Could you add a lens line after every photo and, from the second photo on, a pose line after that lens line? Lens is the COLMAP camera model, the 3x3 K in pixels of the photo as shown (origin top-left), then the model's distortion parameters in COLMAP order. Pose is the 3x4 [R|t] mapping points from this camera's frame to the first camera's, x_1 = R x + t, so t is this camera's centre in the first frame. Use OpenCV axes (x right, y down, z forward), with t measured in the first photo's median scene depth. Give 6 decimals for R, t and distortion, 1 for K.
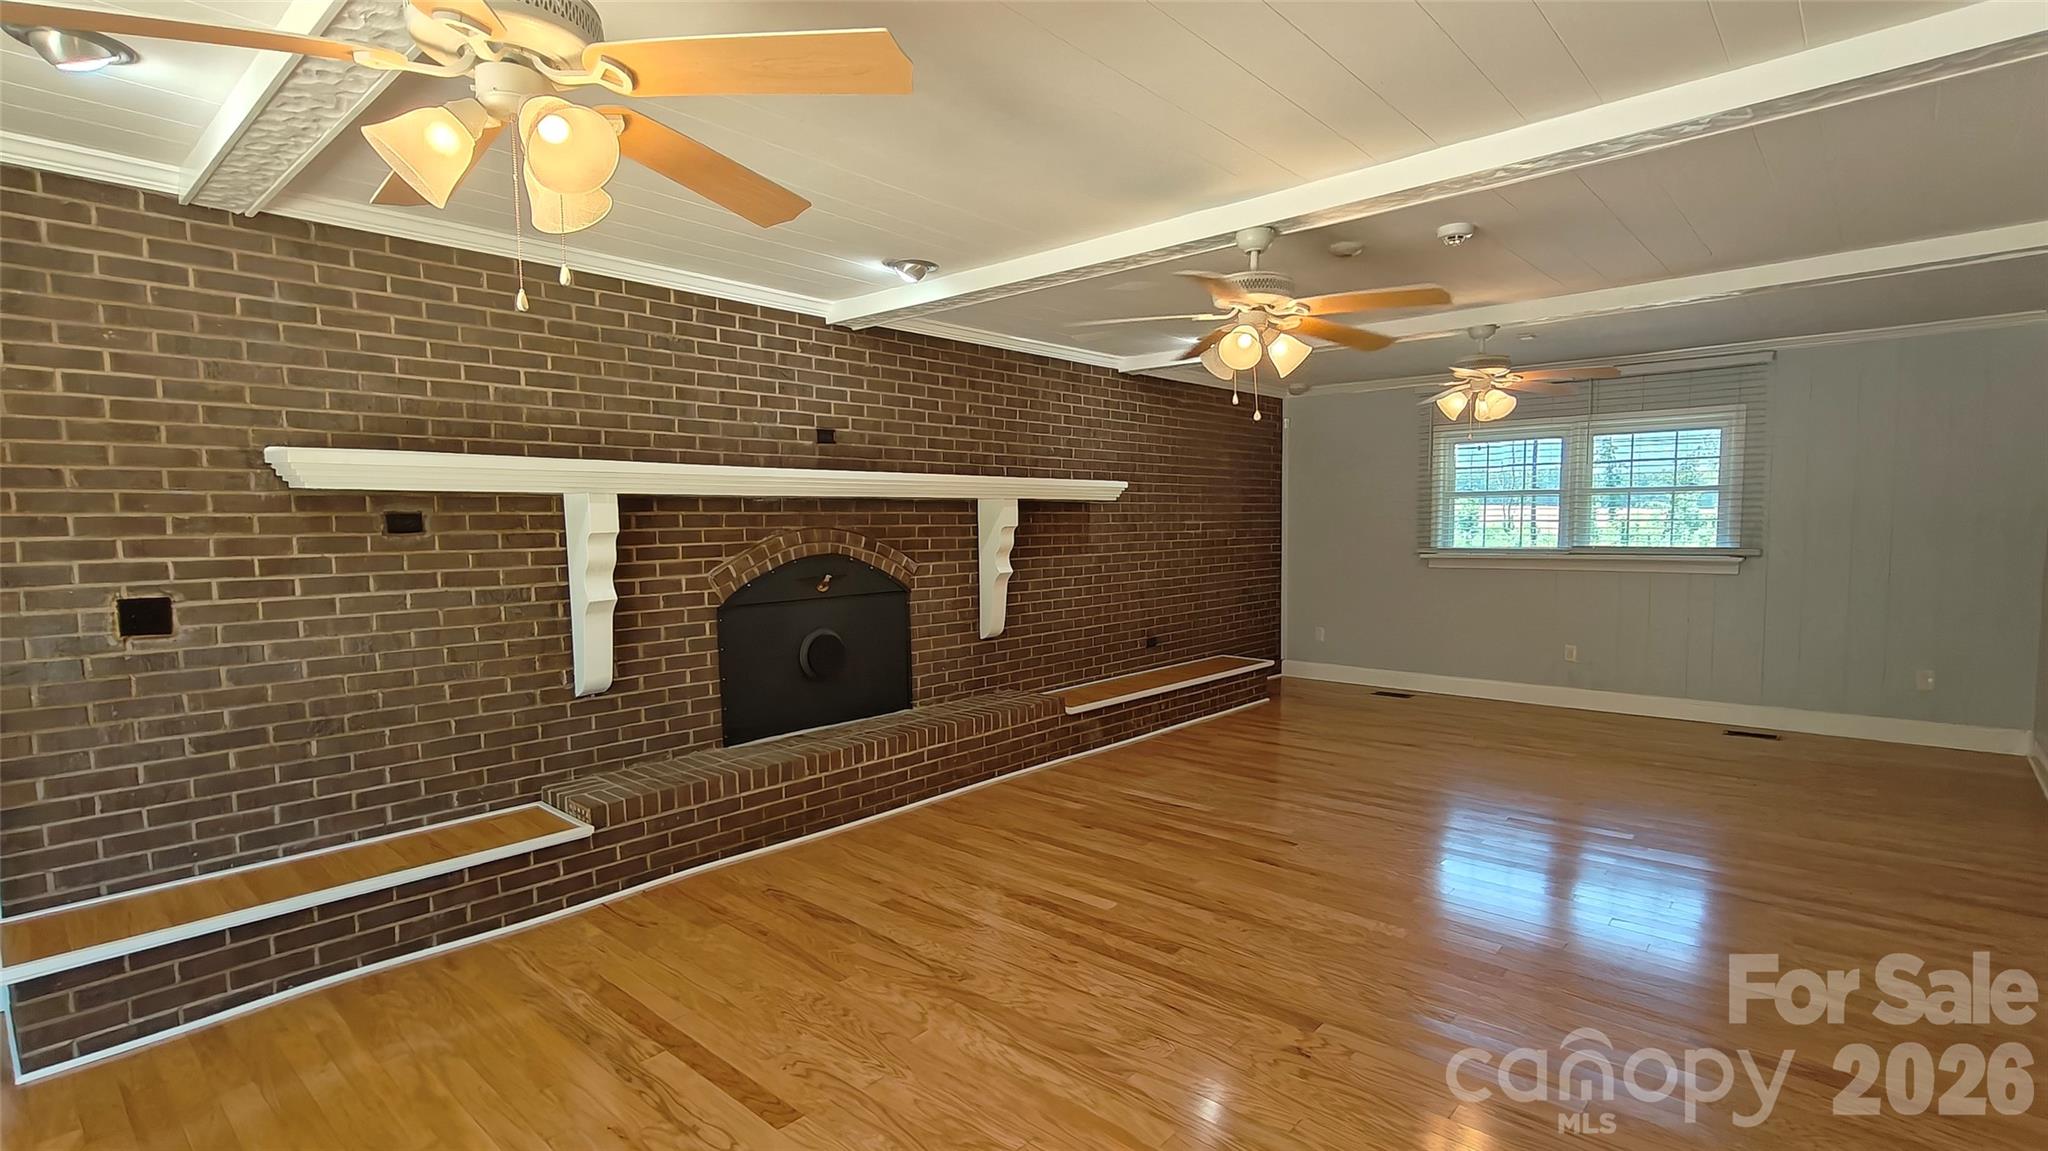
lens RADIAL K [[958.1, 0, 1026.8], [0, 958.1, 599.1], [0, 0, 1]] dist [0.010872, 0.001702]
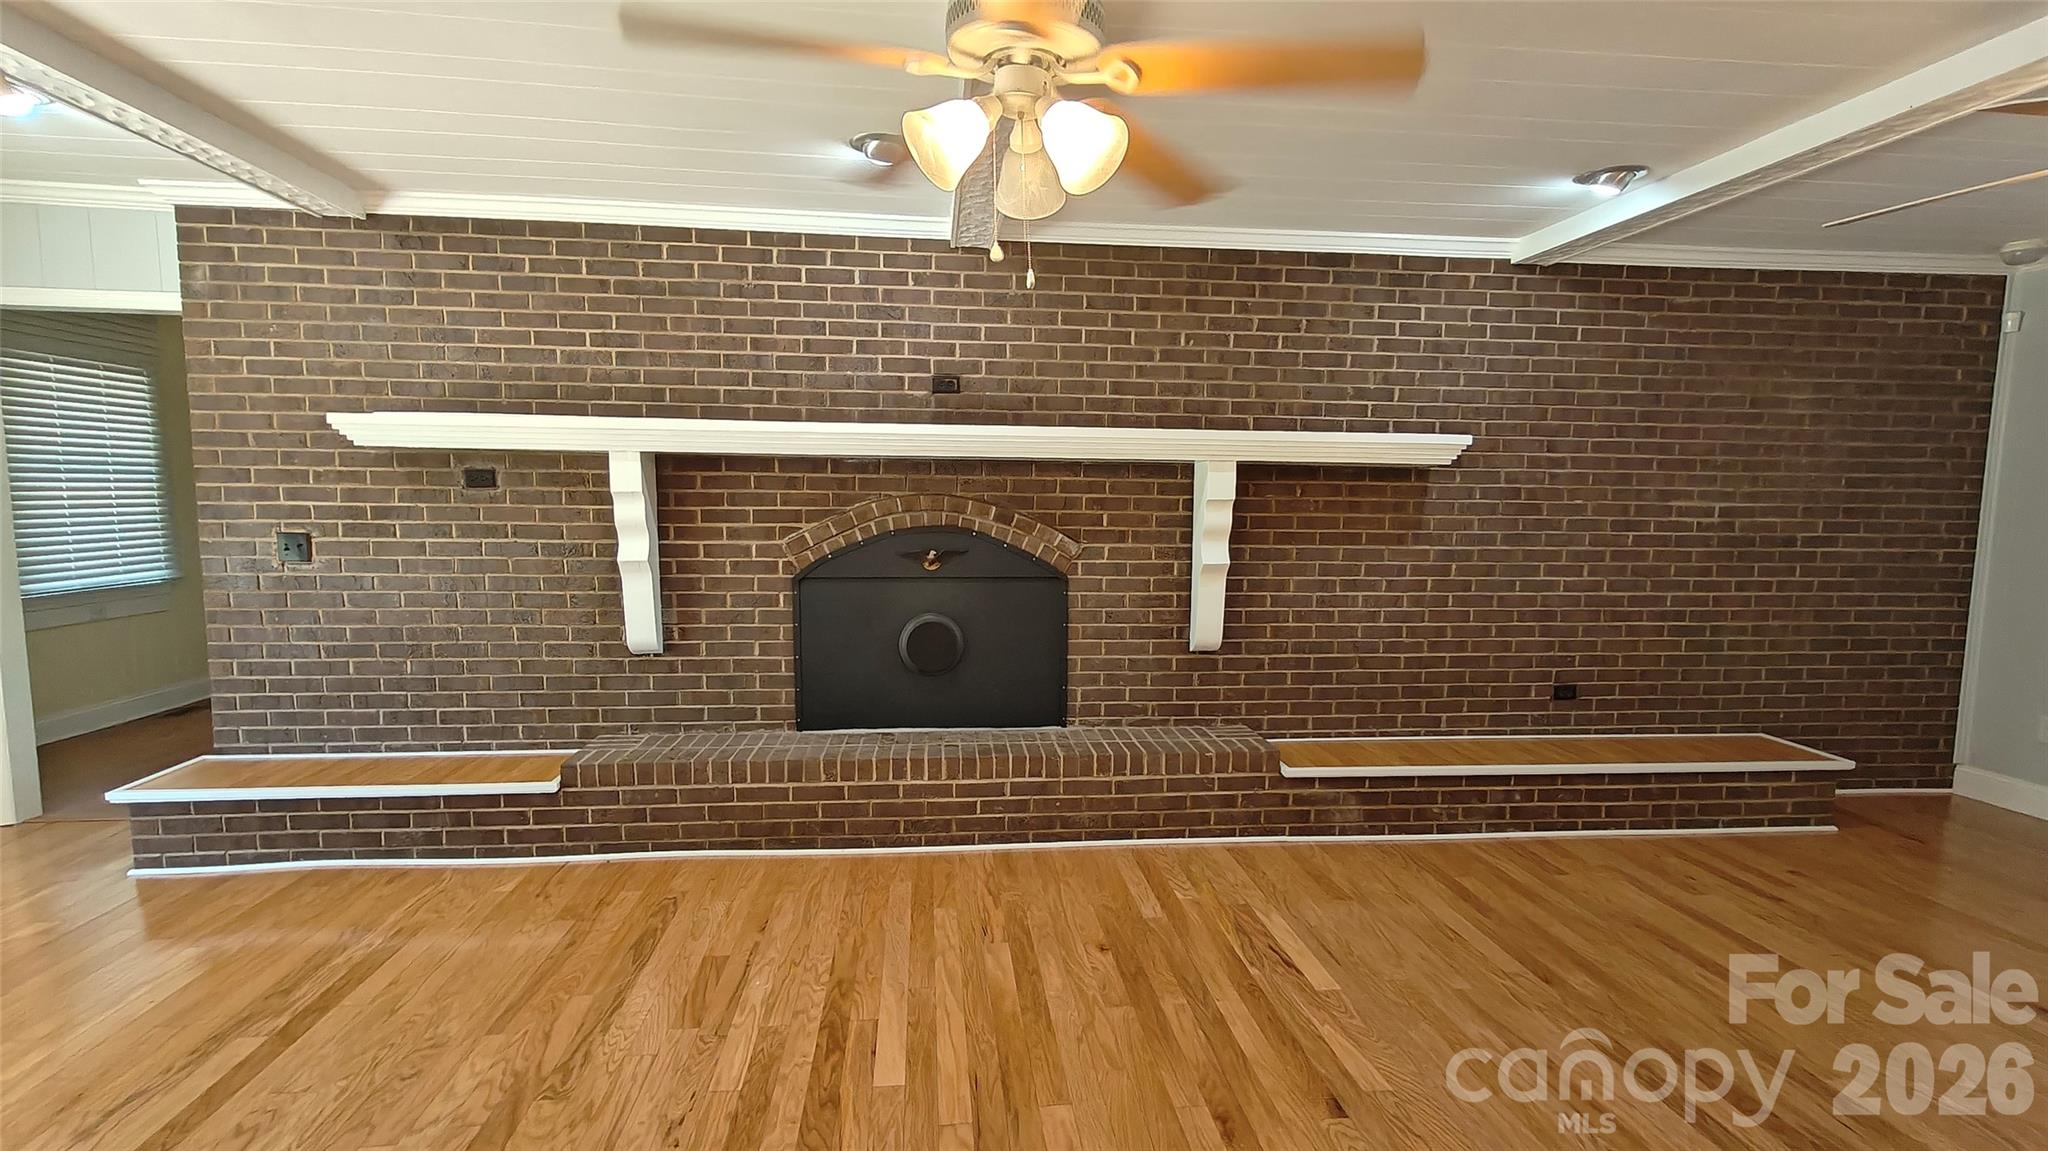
lens RADIAL K [[958.1, 0, 1026.8], [0, 958.1, 599.1], [0, 0, 1]] dist [0.010872, 0.001702]
pose [[0.739465, 0.092600, -0.666796, 0.448914], [-0.075532, 0.995653, 0.054505, -0.037660], [0.668945, 0.010060, 0.743244, 0.464441]]
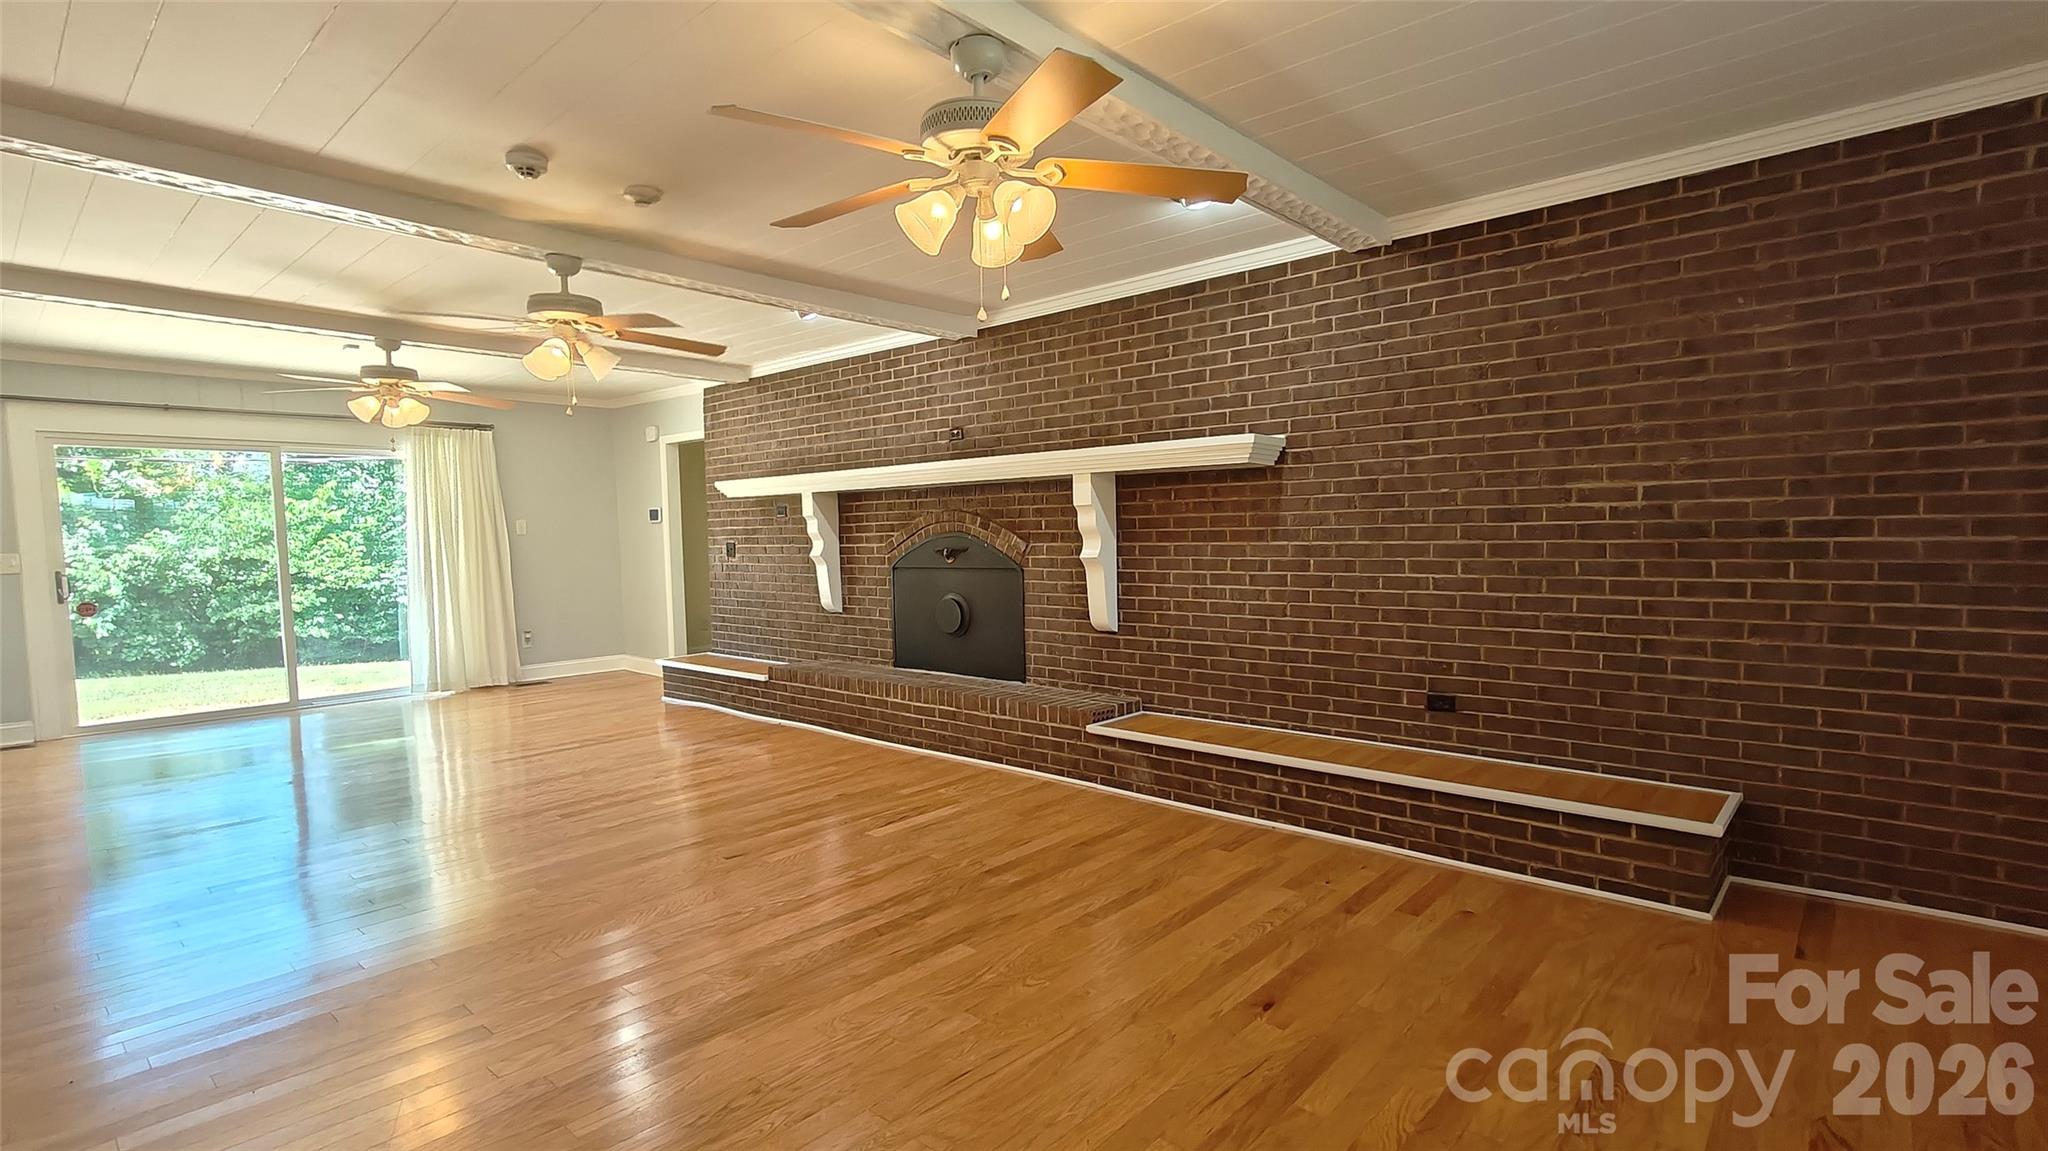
lens RADIAL K [[958.1, 0, 1026.8], [0, 958.1, 599.1], [0, 0, 1]] dist [0.010872, 0.001702]
pose [[-0.002120, 0.081054, -0.996707, 1.087840], [-0.065101, 0.994584, 0.081020, -0.072501], [0.997876, 0.065059, 0.003168, 1.186996]]
